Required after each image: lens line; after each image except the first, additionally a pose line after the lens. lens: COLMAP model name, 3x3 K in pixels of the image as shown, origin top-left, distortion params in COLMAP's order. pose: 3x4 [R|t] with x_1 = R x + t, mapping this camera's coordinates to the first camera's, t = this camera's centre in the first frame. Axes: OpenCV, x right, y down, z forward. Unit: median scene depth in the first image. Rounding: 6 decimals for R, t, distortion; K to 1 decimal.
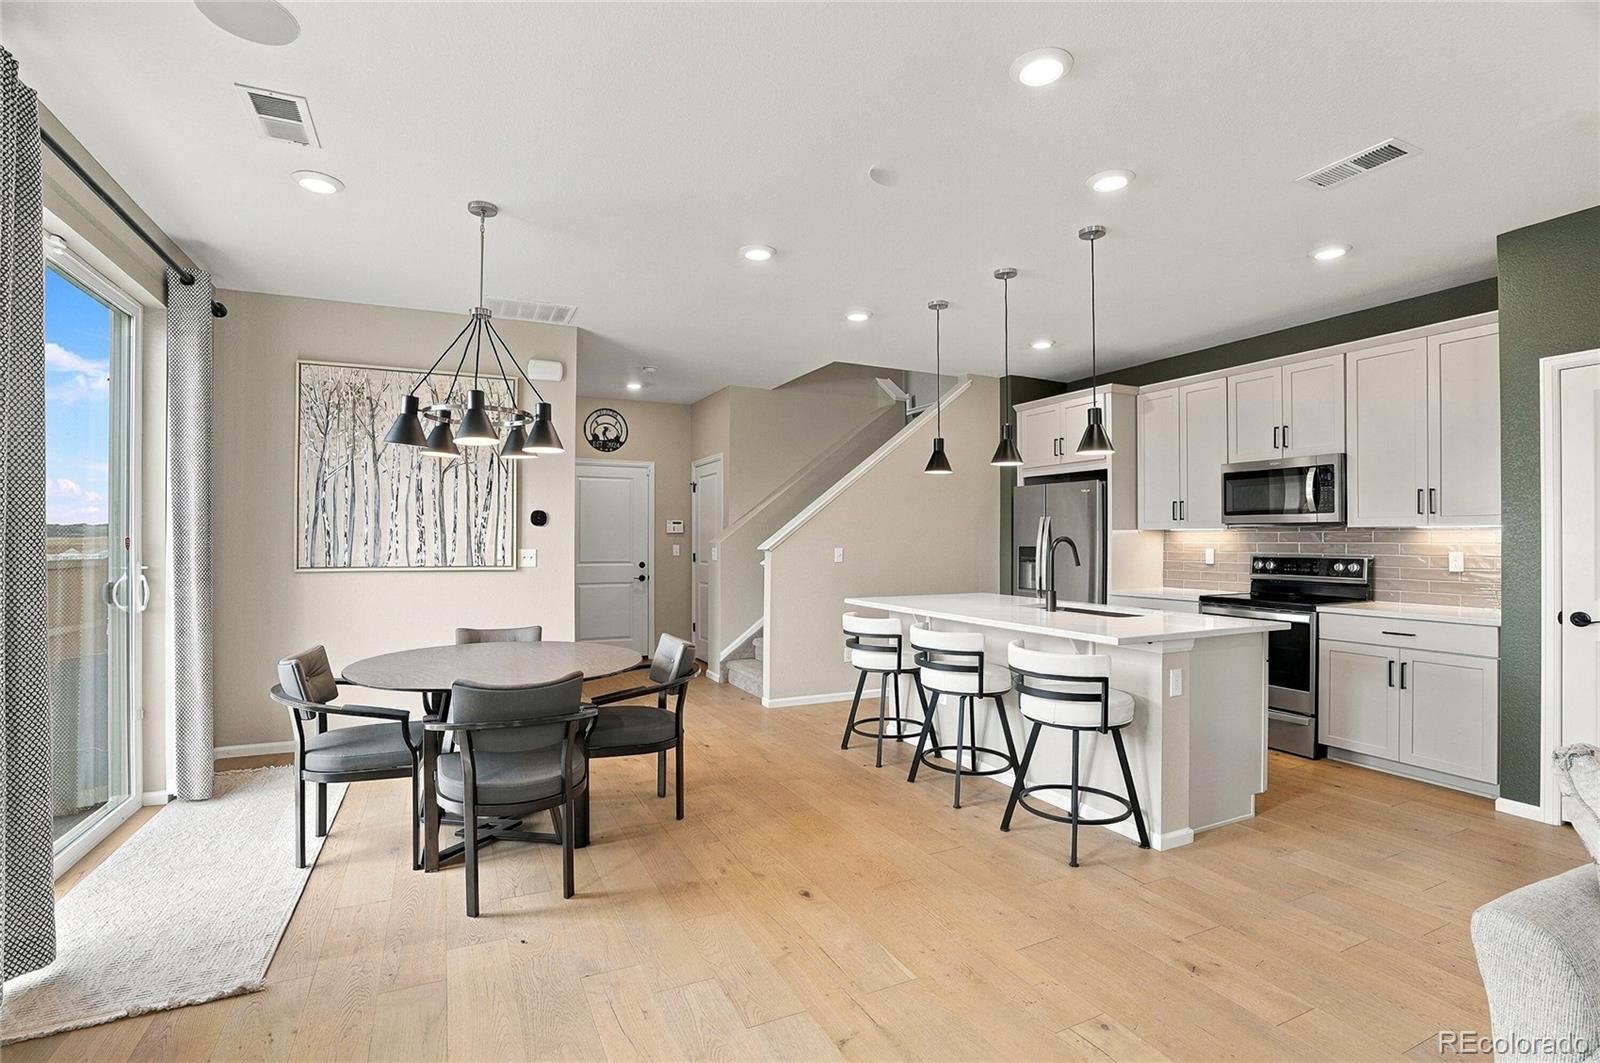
lens RADIAL K [[739.0, 0, 795.3], [0, 739.0, 537.2], [0, 0, 1]] dist [-0.070684, 0.028327]
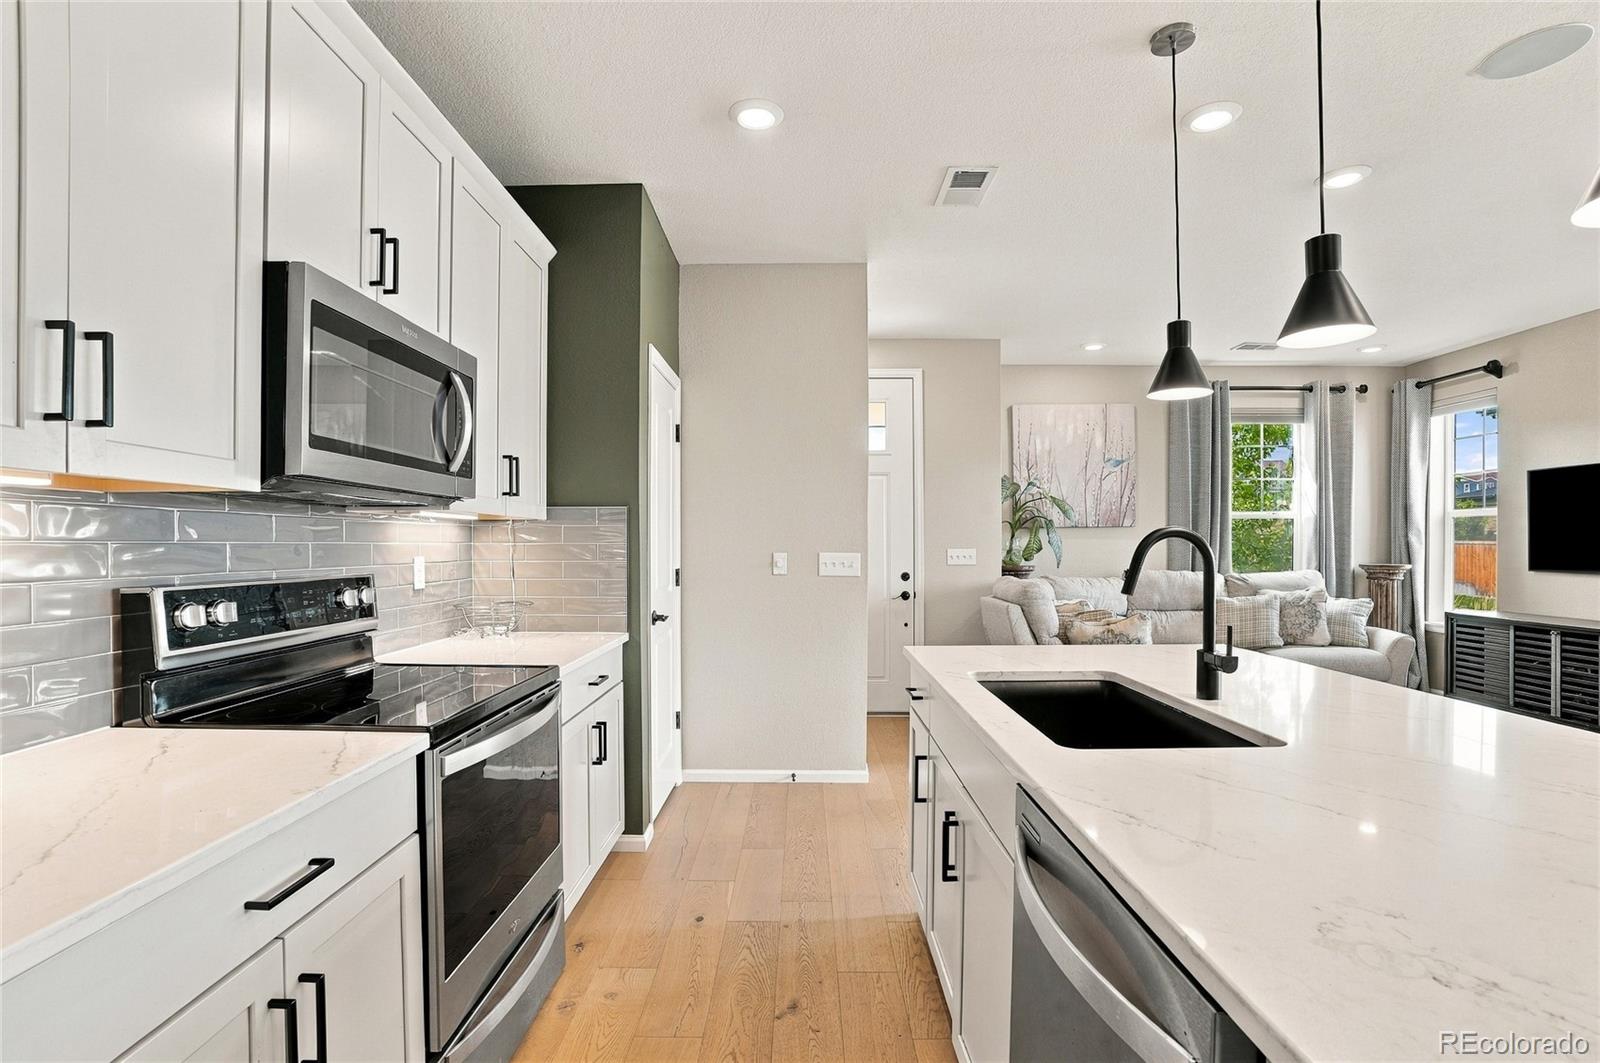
lens RADIAL K [[739.0, 0, 795.3], [0, 739.0, 537.2], [0, 0, 1]] dist [-0.070684, 0.028327]
pose [[-0.894404, 0.002981, 0.447250, 0.338986], [-0.001685, 0.999948, -0.010035, 0.009759], [-0.447256, -0.009729, -0.894353, 1.332275]]
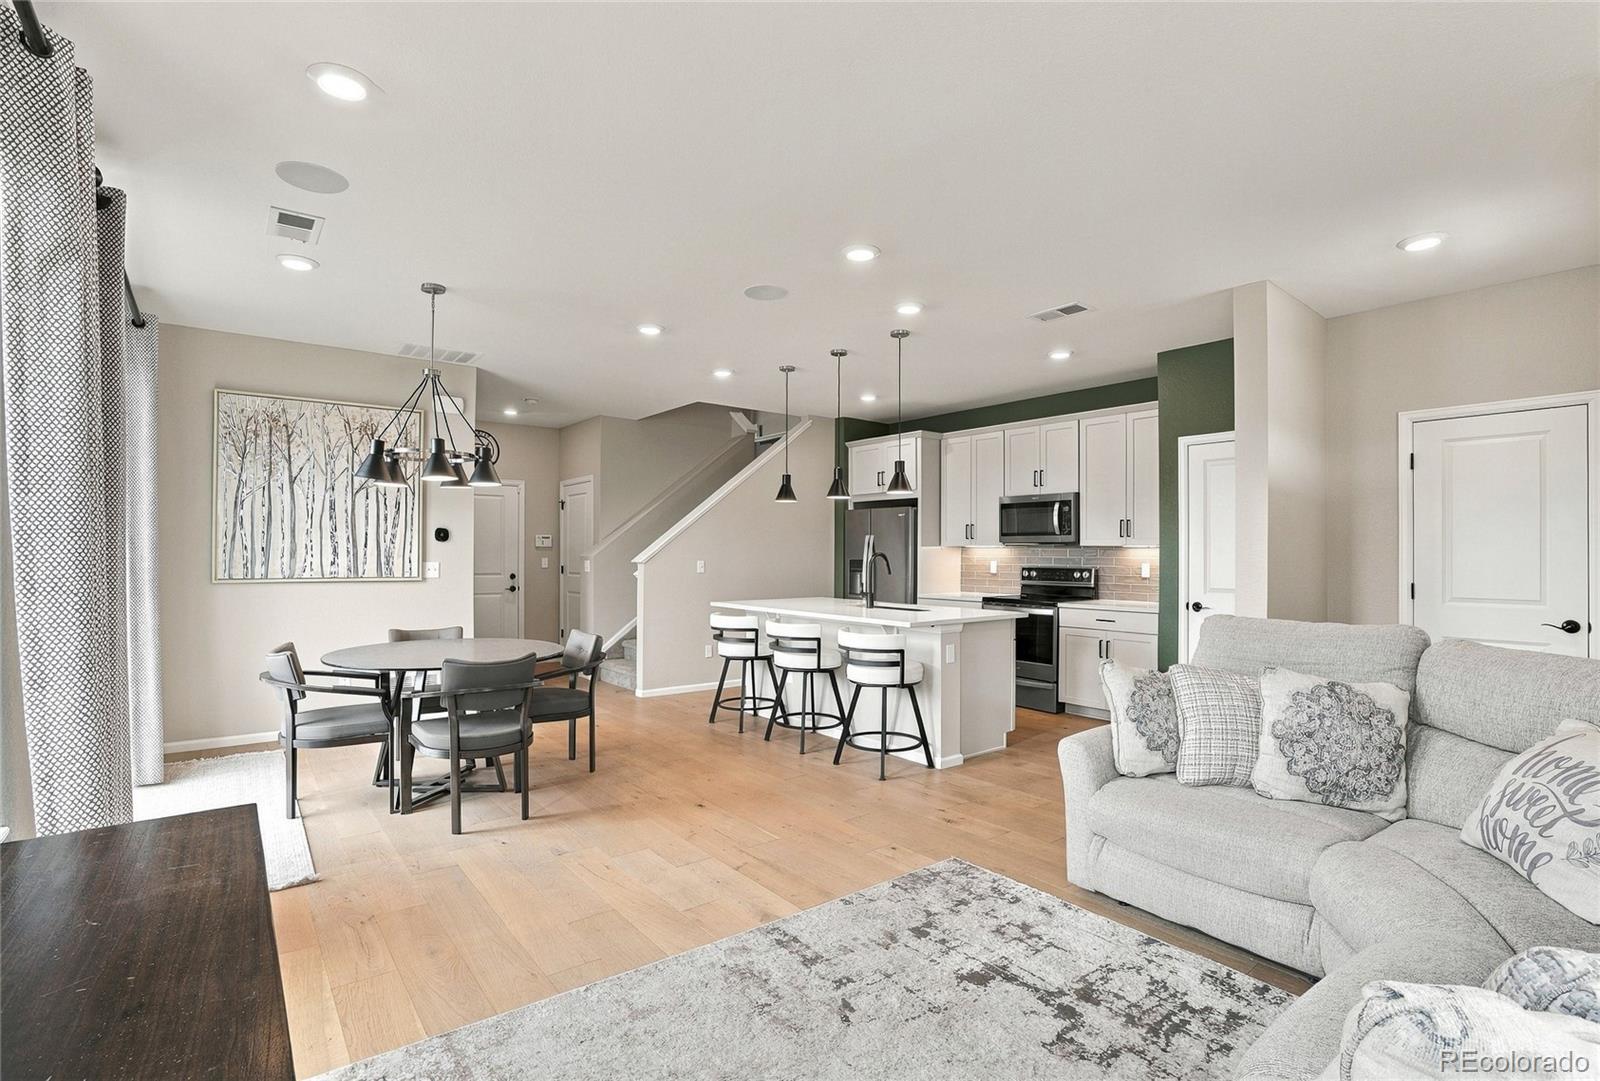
lens RADIAL K [[752.4, 0, 805.9], [0, 752.4, 550.0], [0, 0, 1]] dist [-0.041314, 0.000234]
pose [[0.973502, 0.002552, 0.228664, -0.072070], [-0.002811, 0.999996, 0.000810, -0.005400], [-0.228661, -0.001432, 0.973505, -0.282044]]
